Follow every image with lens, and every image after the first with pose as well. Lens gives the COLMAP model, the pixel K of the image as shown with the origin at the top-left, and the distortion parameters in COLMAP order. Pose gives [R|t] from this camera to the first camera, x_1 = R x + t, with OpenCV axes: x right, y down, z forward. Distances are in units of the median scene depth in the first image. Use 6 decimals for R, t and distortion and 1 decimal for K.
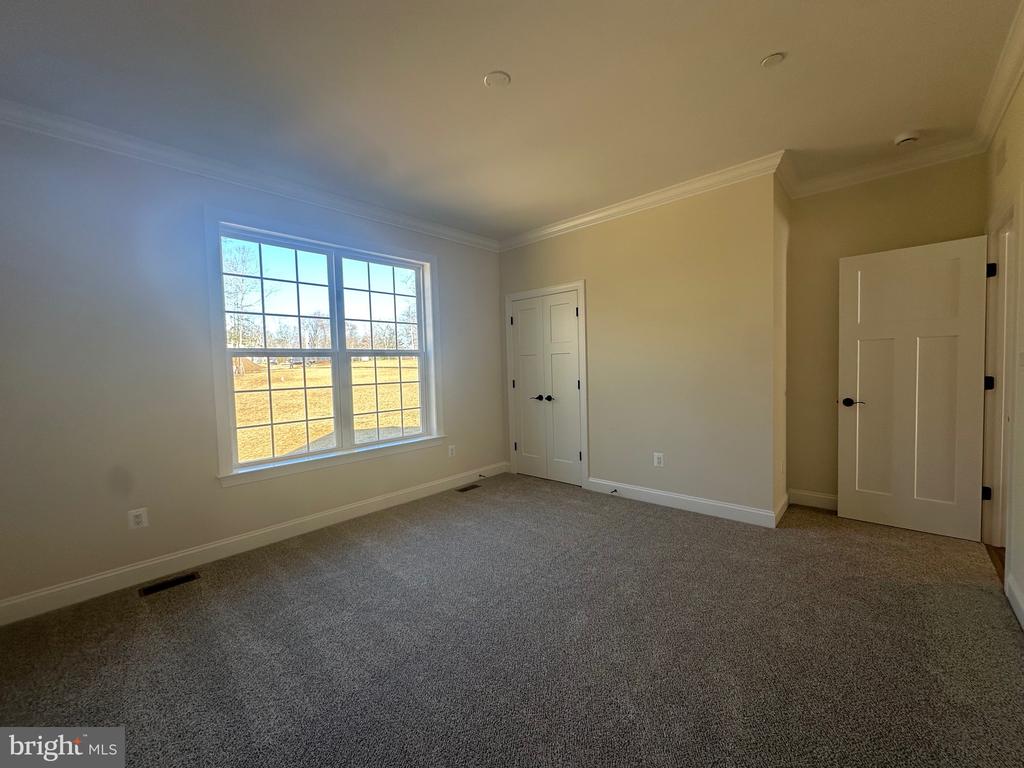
lens RADIAL K [[410.6, 0, 505.6], [0, 410.6, 384.5], [0, 0, 1]] dist [-0.007501, 0.001622]
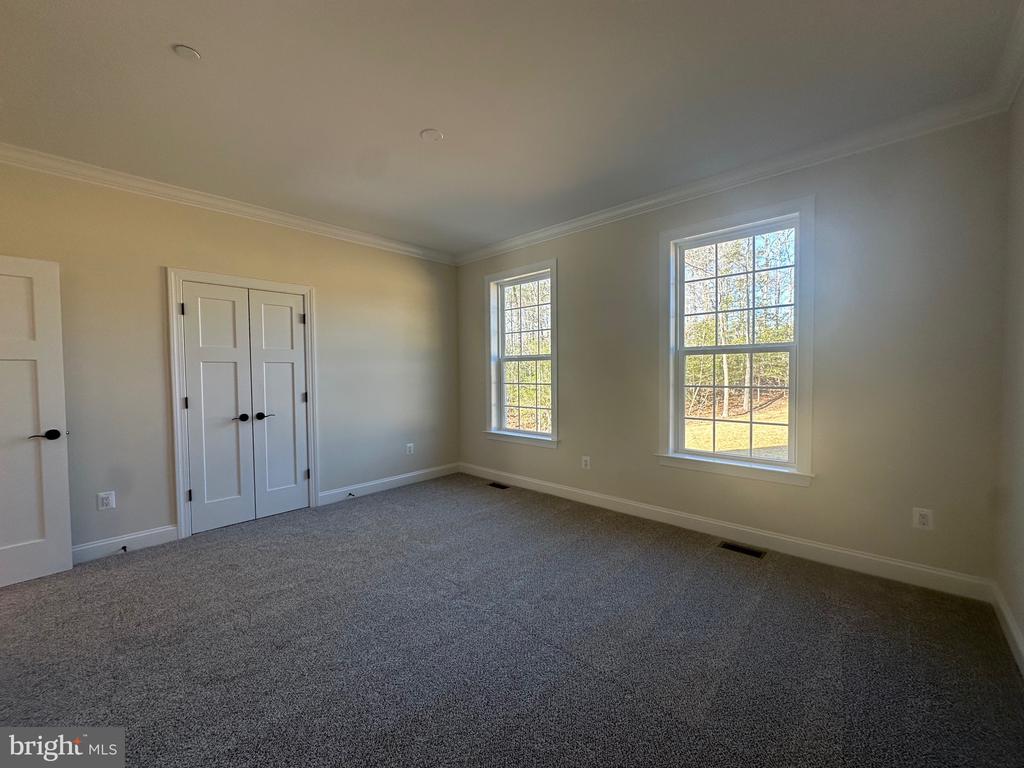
lens RADIAL K [[410.6, 0, 507.4], [0, 410.6, 385.0], [0, 0, 1]] dist [-0.007501, 0.001622]
pose [[-0.025481, 0.058385, -0.997969, 0.490051], [-0.031183, 0.997761, 0.059169, -0.037383], [0.999189, 0.032628, -0.023603, 0.533999]]
